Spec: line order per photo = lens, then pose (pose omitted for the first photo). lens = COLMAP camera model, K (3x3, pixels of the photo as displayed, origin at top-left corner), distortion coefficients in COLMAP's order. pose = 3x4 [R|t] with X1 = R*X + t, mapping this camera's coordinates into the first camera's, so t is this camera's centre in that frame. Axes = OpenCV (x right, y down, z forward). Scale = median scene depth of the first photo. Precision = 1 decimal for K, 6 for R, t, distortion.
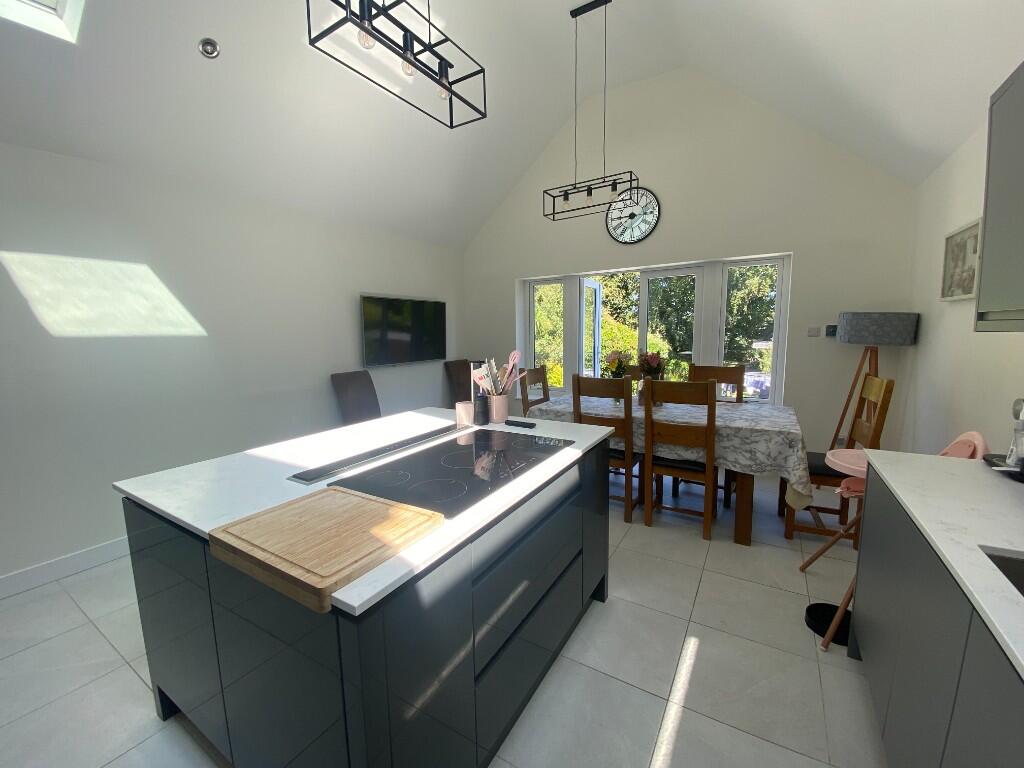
lens RADIAL K [[420.2, 0, 511.4], [0, 420.2, 384.5], [0, 0, 1]] dist [0.029049, -0.001552]
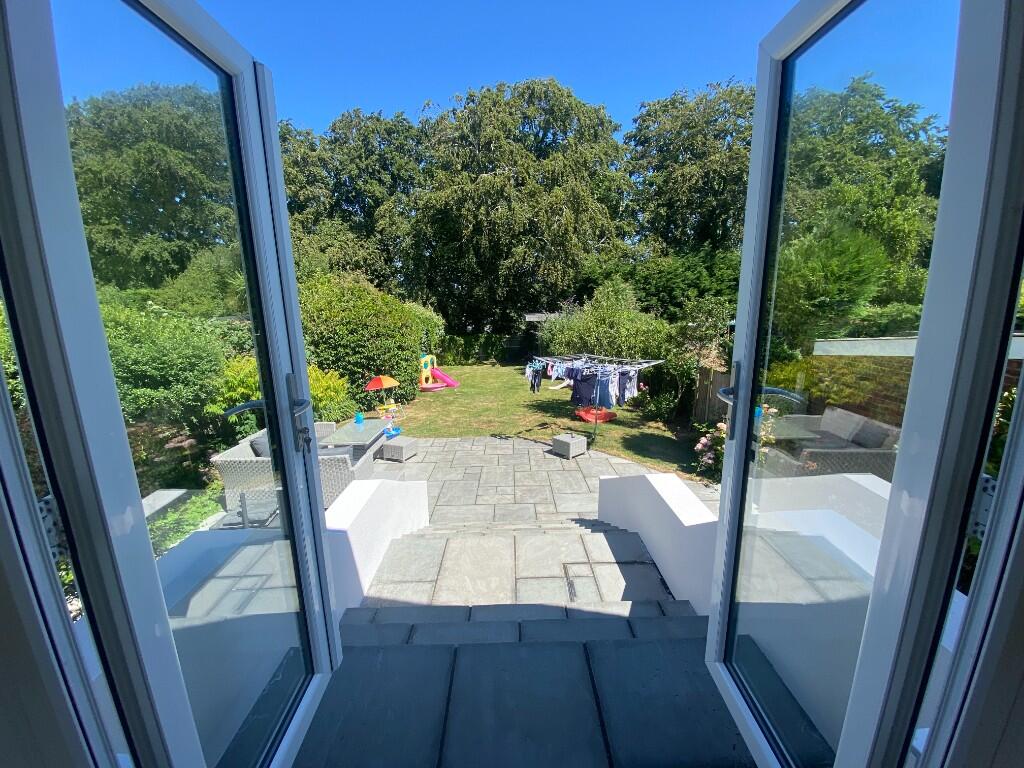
lens RADIAL K [[420.2, 0, 506.4], [0, 420.2, 388.1], [0, 0, 1]] dist [0.029049, -0.001552]
pose [[0.865806, -0.109528, 0.488246, 0.042250], [0.073799, 0.993030, 0.091900, -0.021033], [-0.494909, -0.043536, 0.867854, 0.160584]]
